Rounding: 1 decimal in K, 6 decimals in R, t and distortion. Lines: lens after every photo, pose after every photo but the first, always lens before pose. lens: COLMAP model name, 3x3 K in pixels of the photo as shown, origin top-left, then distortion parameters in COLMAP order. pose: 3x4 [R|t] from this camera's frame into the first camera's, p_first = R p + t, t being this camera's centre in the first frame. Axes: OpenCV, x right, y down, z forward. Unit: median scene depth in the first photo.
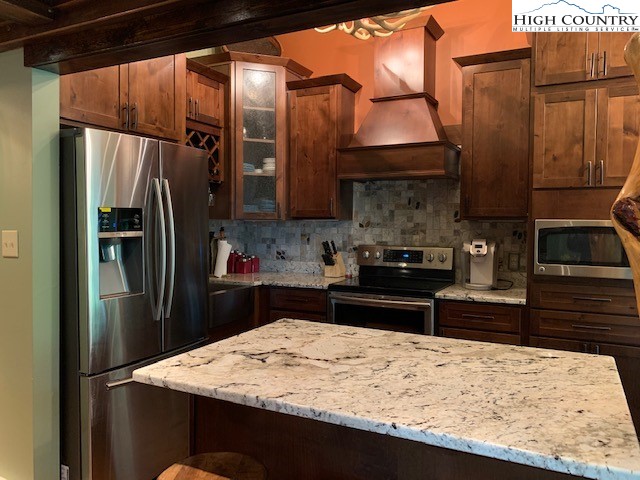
lens RADIAL K [[490.1, 0, 321.4], [0, 490.1, 235.1], [0, 0, 1]] dist [0.046862, -0.057680]
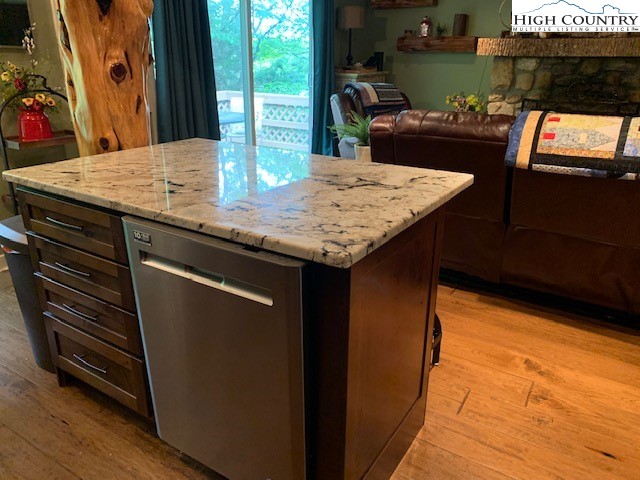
lens RADIAL K [[490.1, 0, 320.3], [0, 490.1, 234.5], [0, 0, 1]] dist [0.046862, -0.057680]
pose [[-0.995382, -0.049186, 0.082439, -0.061512], [-0.014320, 0.925234, 0.379127, -0.008764], [-0.094923, 0.376196, -0.921665, 0.965963]]
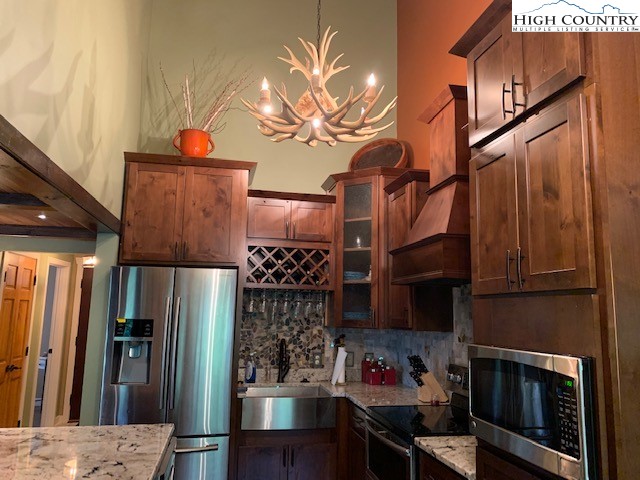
lens RADIAL K [[490.1, 0, 321.0], [0, 490.1, 235.7], [0, 0, 1]] dist [0.046862, -0.057680]
pose [[0.616380, -0.116551, -0.778776, 0.715638], [-0.038427, 0.983355, -0.177582, -0.041477], [0.786511, 0.139384, 0.601642, 0.370611]]
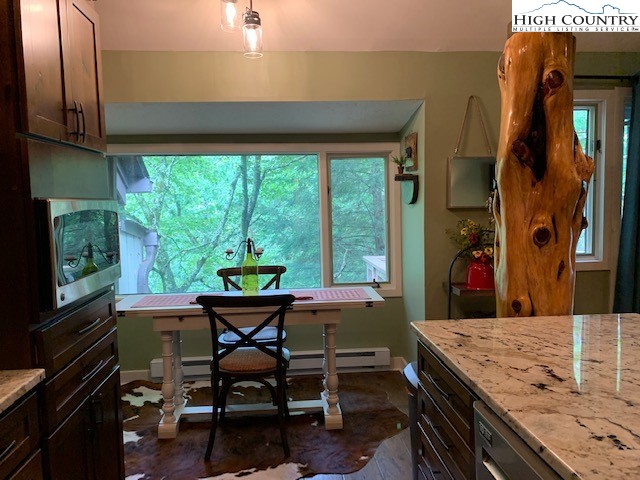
lens RADIAL K [[490.1, 0, 323.5], [0, 490.1, 238.4], [0, 0, 1]] dist [0.046862, -0.057680]
pose [[-0.534061, -0.063731, 0.843040, -0.105349], [0.044360, 0.993669, 0.103220, -0.028154], [-0.844281, 0.092523, -0.527853, 0.878332]]
